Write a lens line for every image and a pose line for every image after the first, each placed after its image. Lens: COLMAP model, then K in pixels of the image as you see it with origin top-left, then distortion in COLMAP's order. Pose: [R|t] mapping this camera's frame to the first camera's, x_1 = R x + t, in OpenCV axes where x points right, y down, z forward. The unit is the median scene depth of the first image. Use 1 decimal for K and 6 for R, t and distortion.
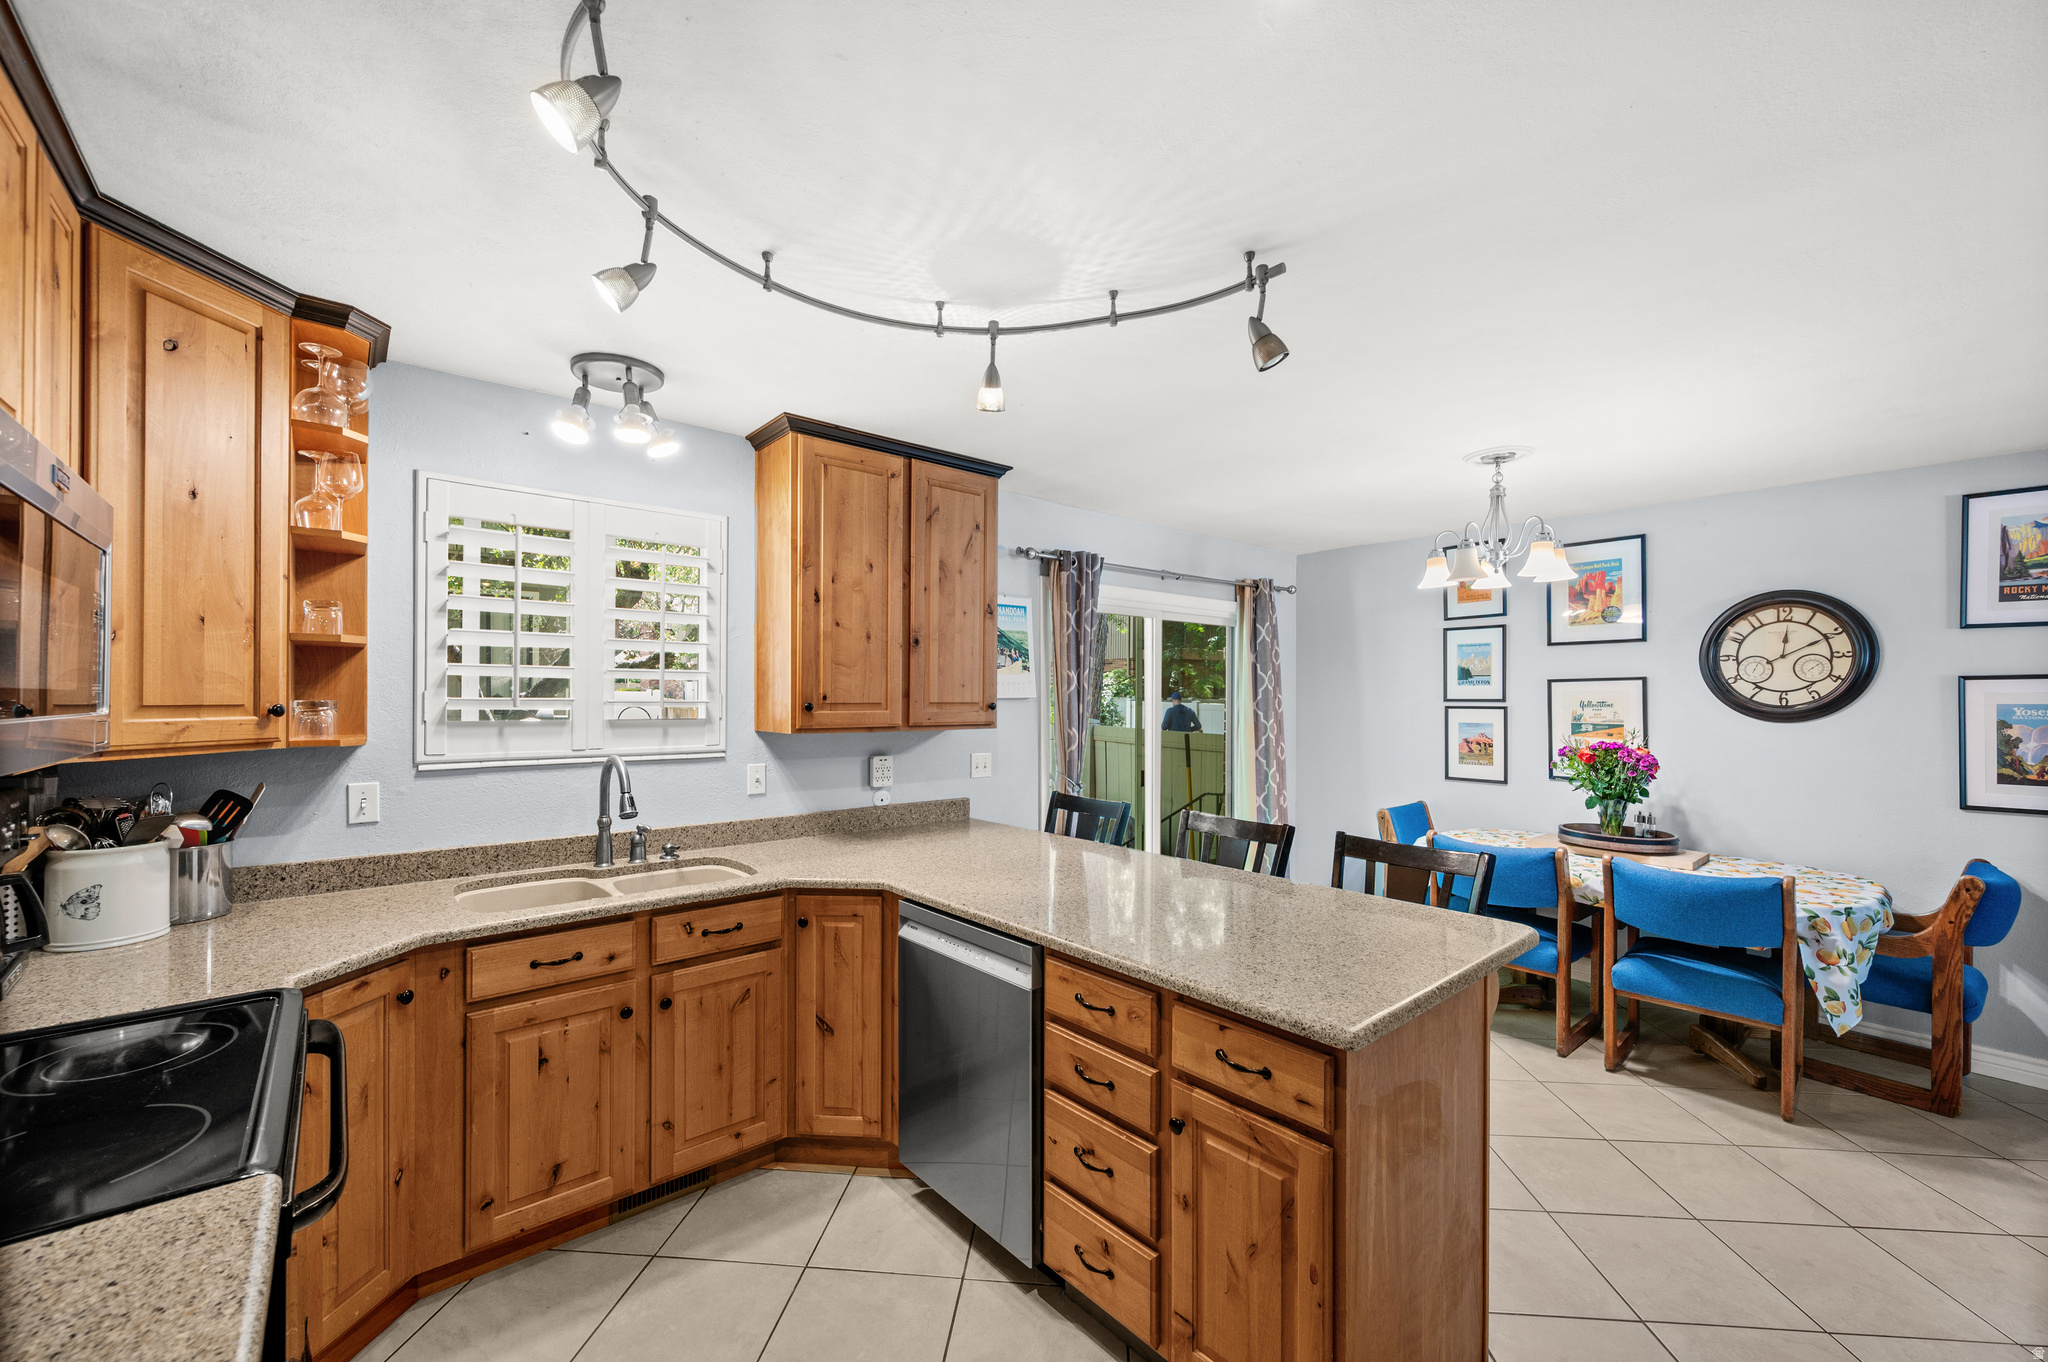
lens RADIAL K [[814.1, 0, 1029.3], [0, 814.1, 695.2], [0, 0, 1]] dist [0.001393, -0.000432]
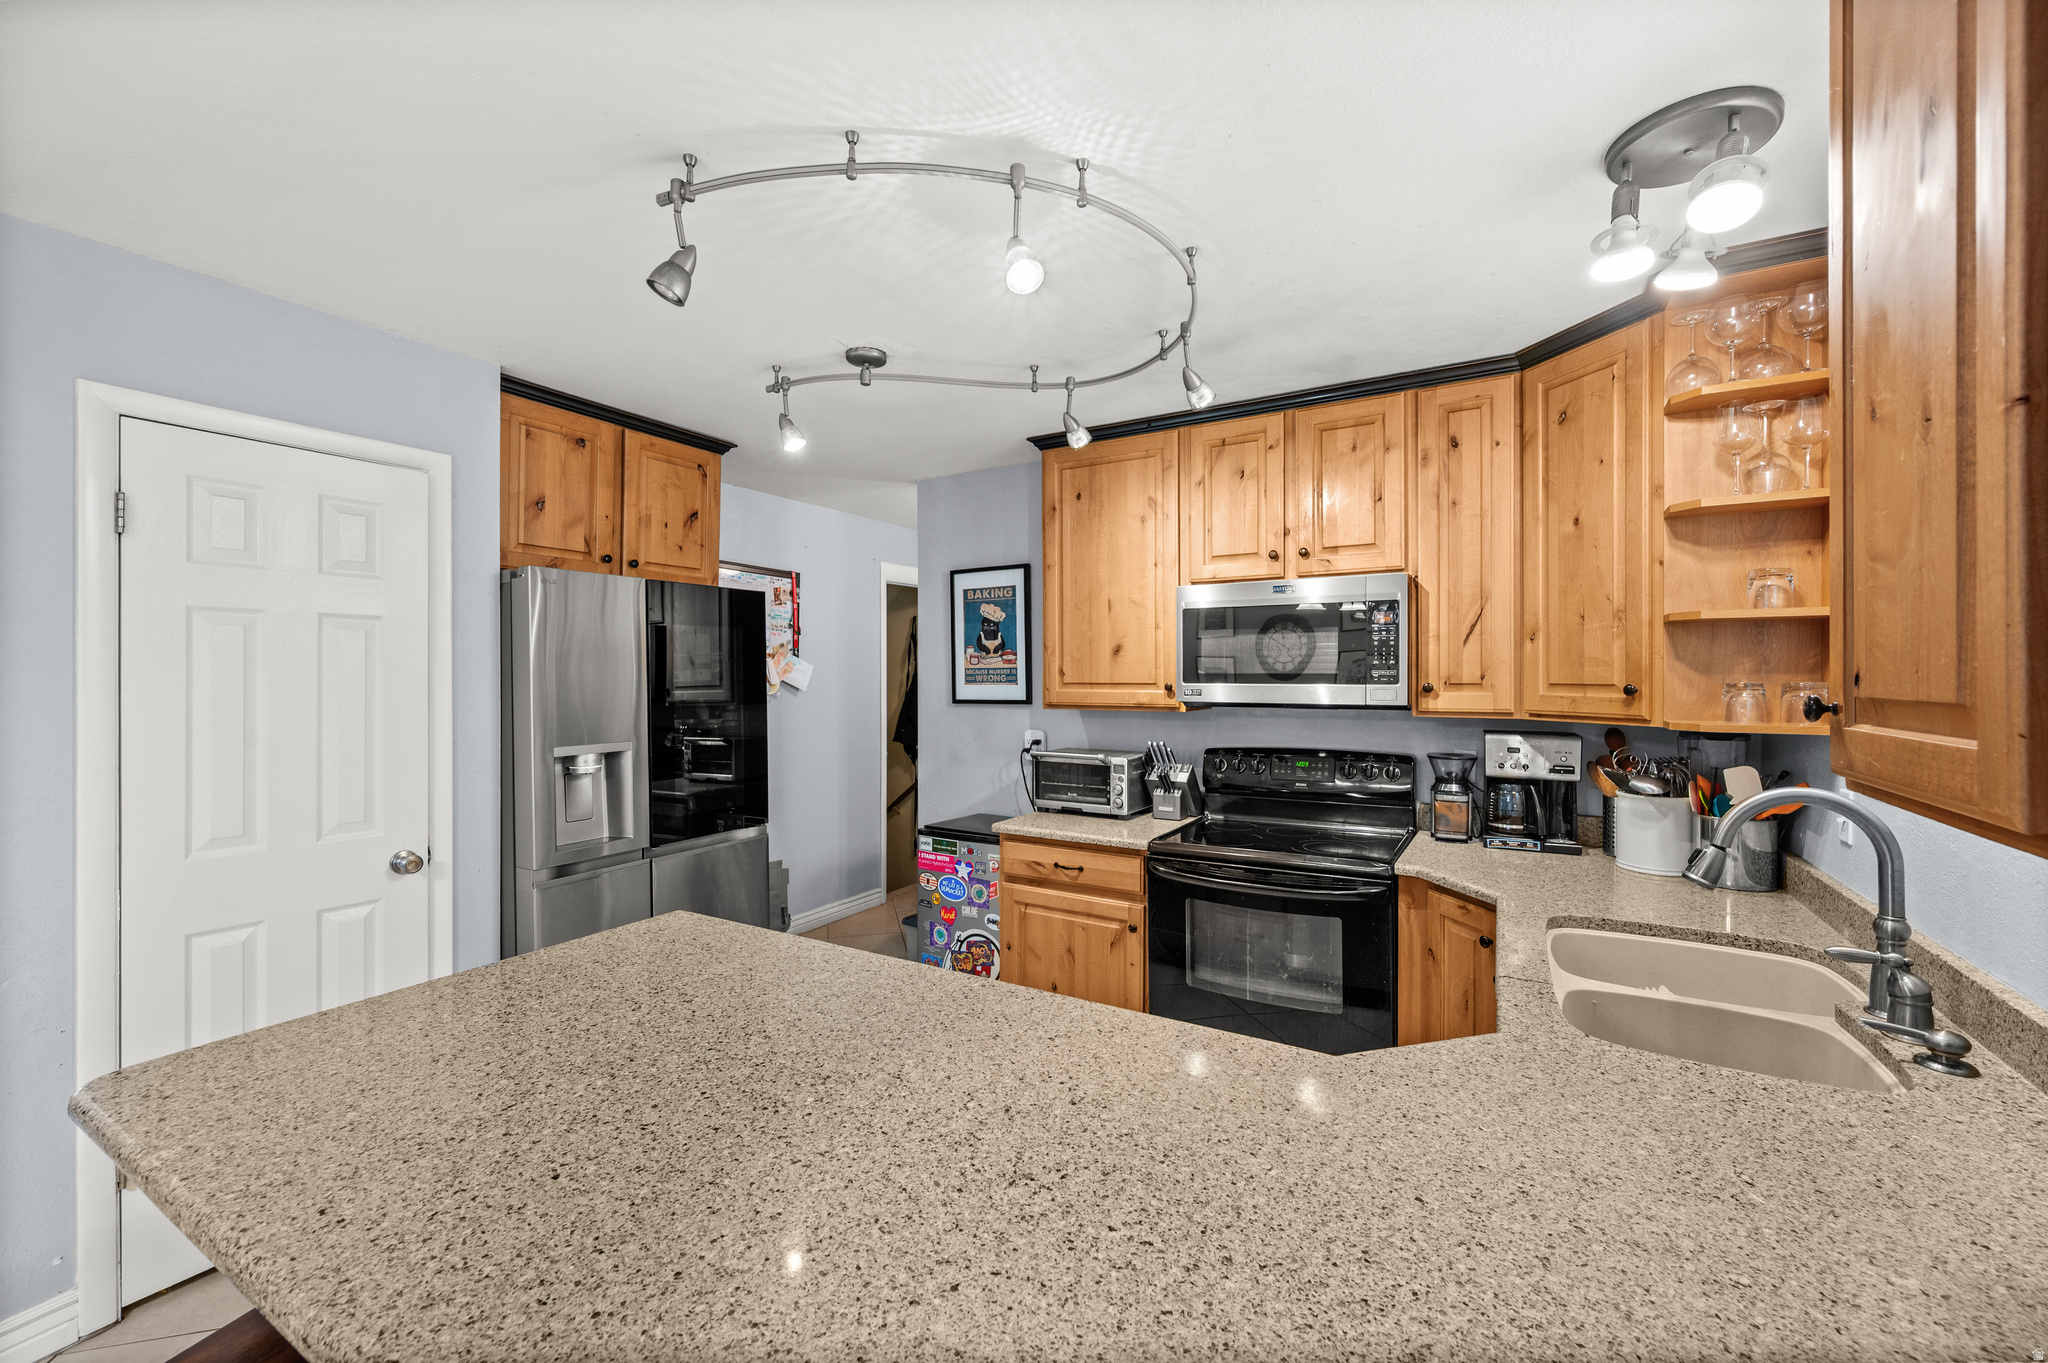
lens RADIAL K [[814.1, 0, 1036.2], [0, 814.1, 677.6], [0, 0, 1]] dist [0.001393, -0.000432]
pose [[-0.946879, -0.003798, -0.321567, 0.127393], [-0.004463, 0.999989, 0.001330, 0.002775], [0.321559, 0.002694, -0.946886, 1.229673]]
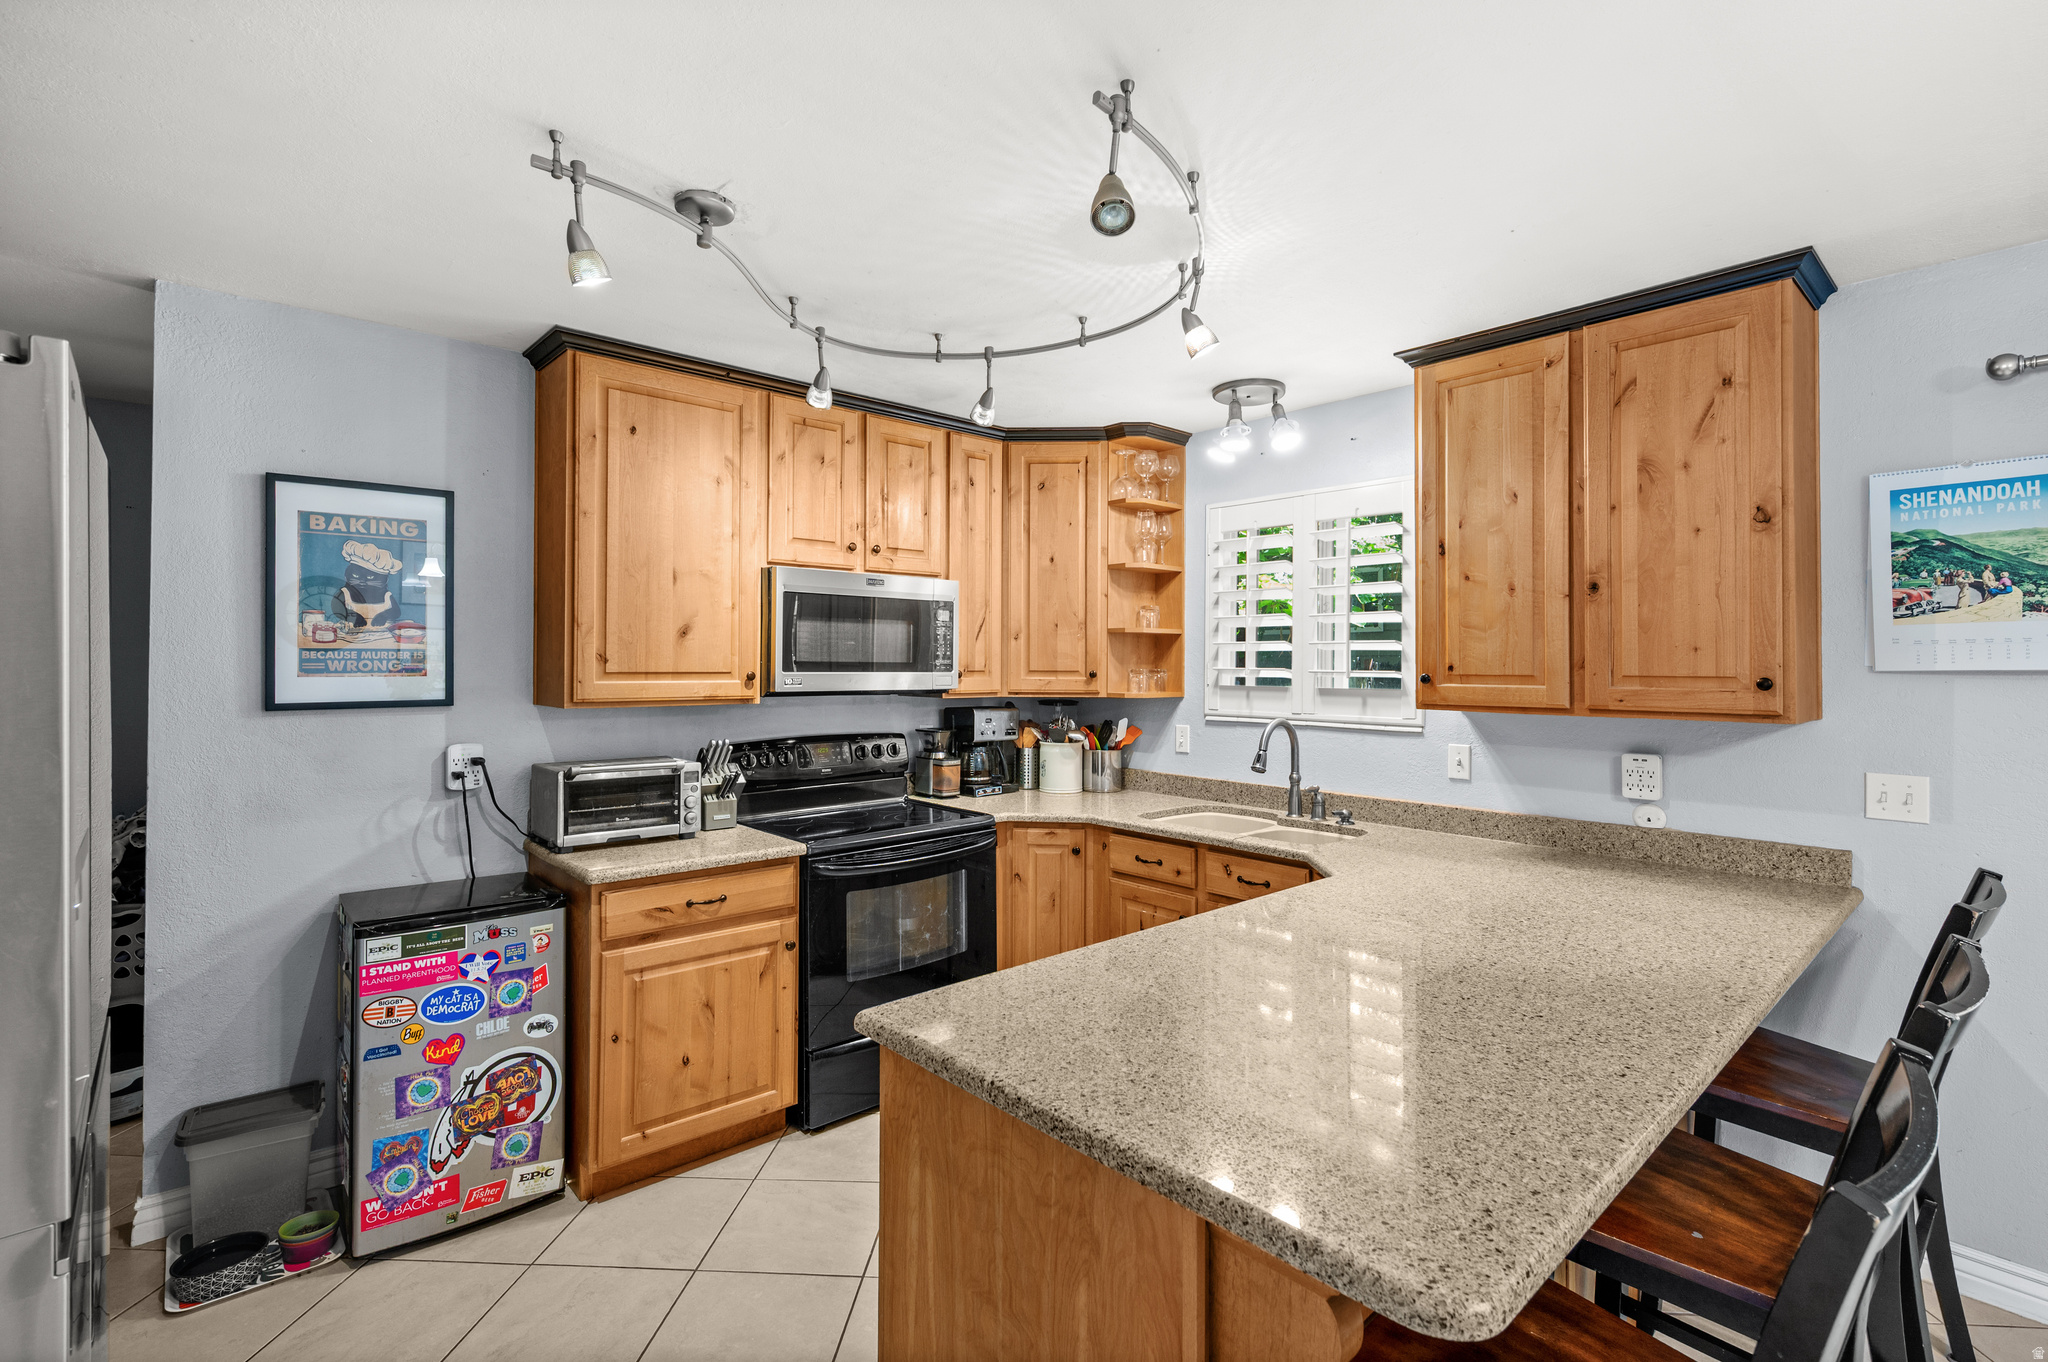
lens RADIAL K [[935.6, 0, 1026.6], [0, 935.6, 650.4], [0, 0, 1]] dist [-0.000427, -0.000178]
pose [[0.019315, -0.021253, -0.999588, 0.724969], [-0.004156, 0.999764, -0.021337, 0.007814], [0.999805, 0.004567, 0.019222, 0.567488]]
